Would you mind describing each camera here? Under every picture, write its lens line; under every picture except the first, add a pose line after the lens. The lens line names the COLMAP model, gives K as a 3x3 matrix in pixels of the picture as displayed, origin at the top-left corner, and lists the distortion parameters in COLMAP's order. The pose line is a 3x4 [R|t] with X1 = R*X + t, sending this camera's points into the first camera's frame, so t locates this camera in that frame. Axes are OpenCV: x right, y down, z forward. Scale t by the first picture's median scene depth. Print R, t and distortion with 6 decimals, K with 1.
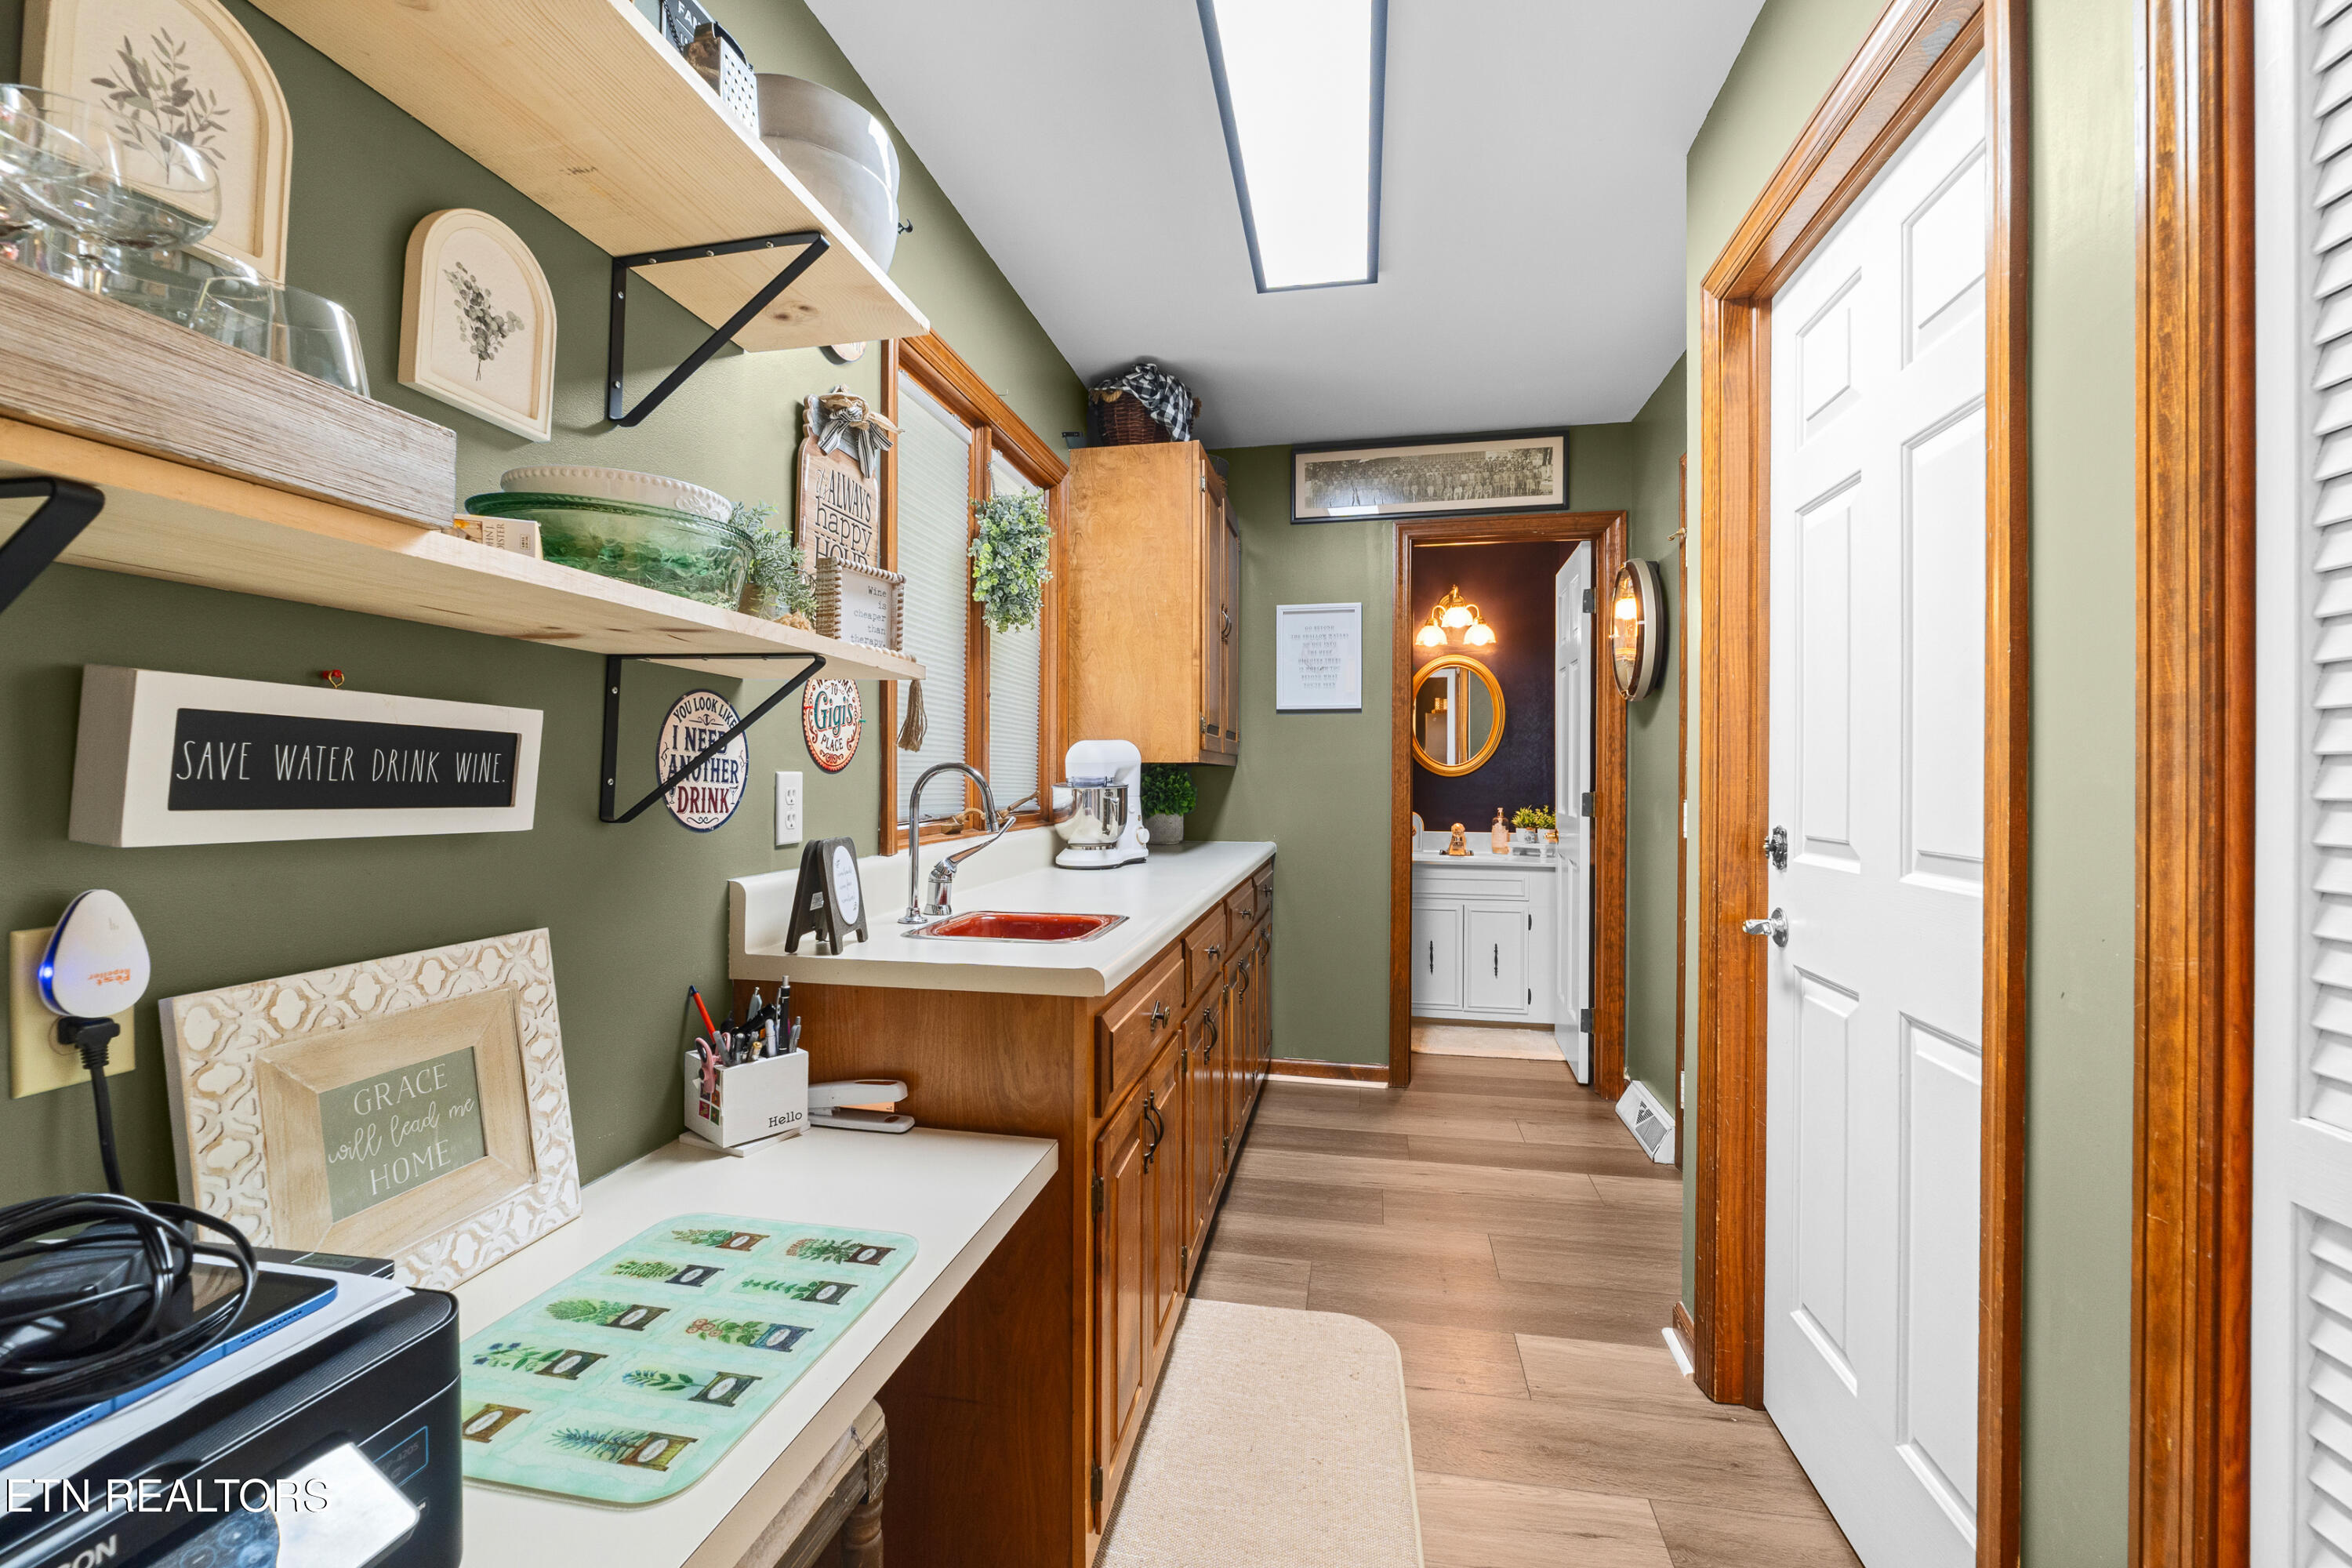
lens RADIAL K [[1025.1, 0, 1168.7], [0, 1025.1, 787.1], [0, 0, 1]] dist [0.001573, 0.000045]
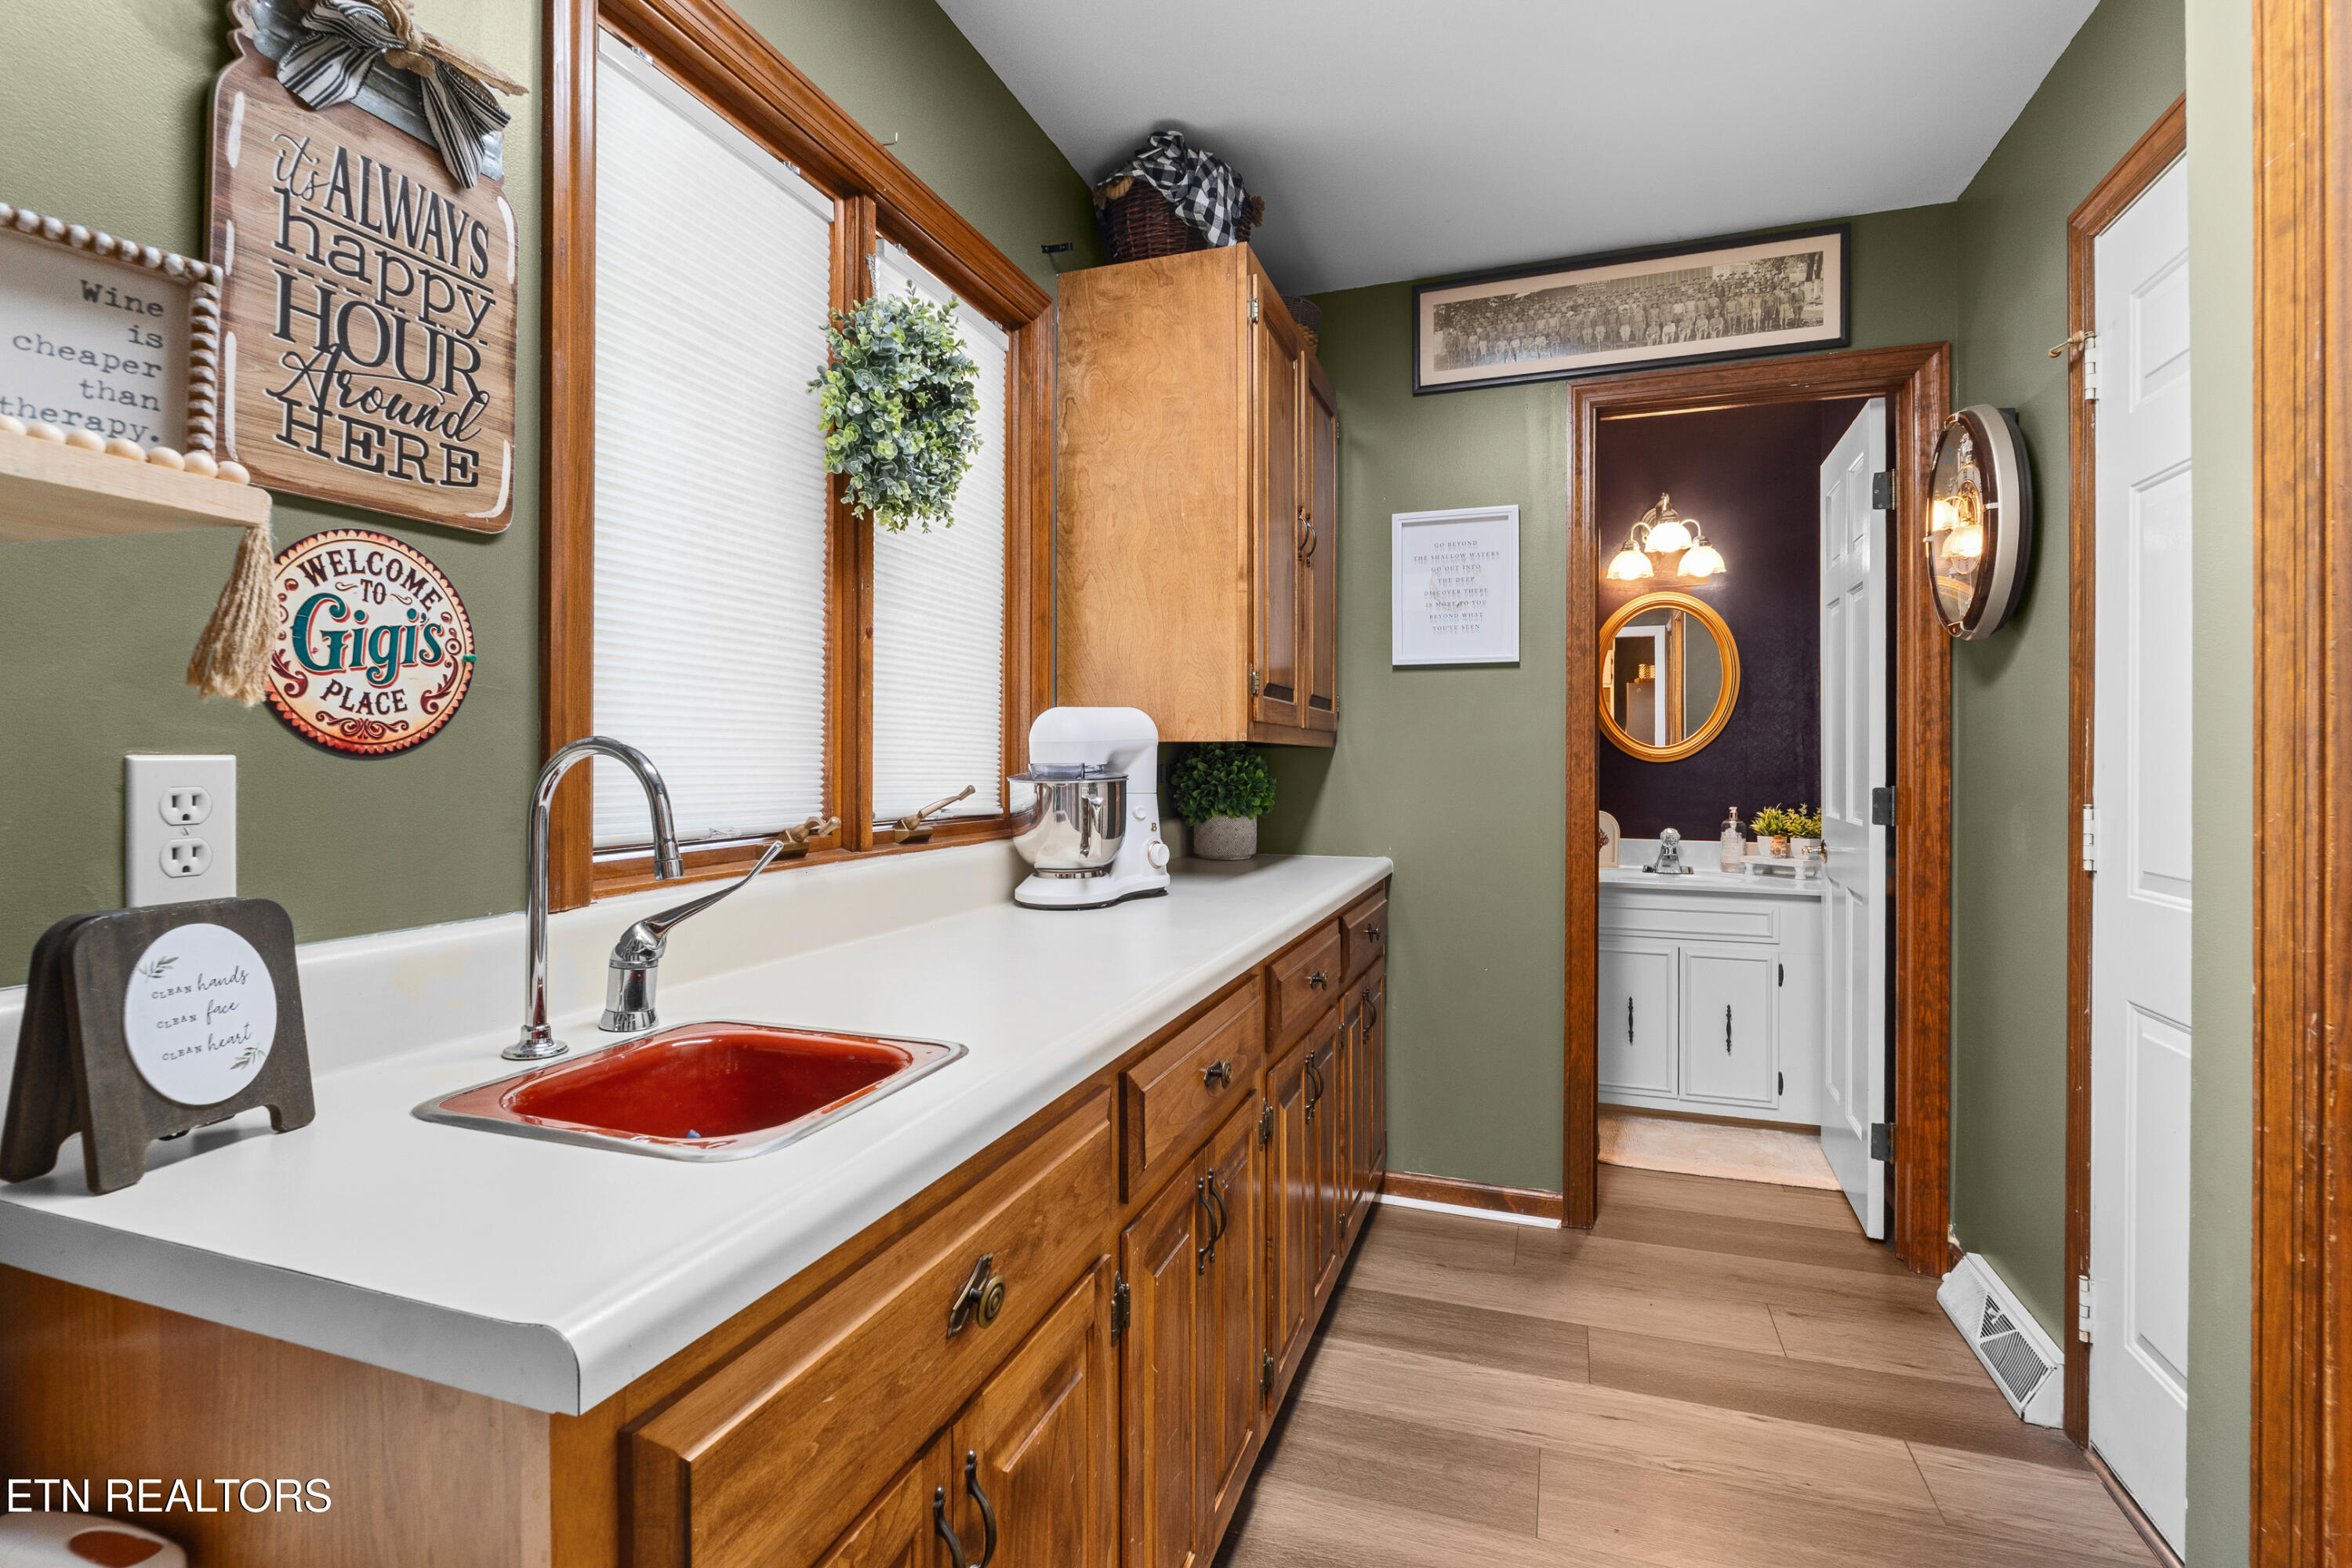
lens RADIAL K [[1106.5, 0, 1173.9], [0, 1106.5, 761.0], [0, 0, 1]] dist [-0.003587, -0.000554]
pose [[0.989452, 0.000145, -0.144861, 0.074903], [-0.001617, 0.999948, -0.010040, -0.003953], [0.144852, 0.010168, 0.989401, 0.270182]]
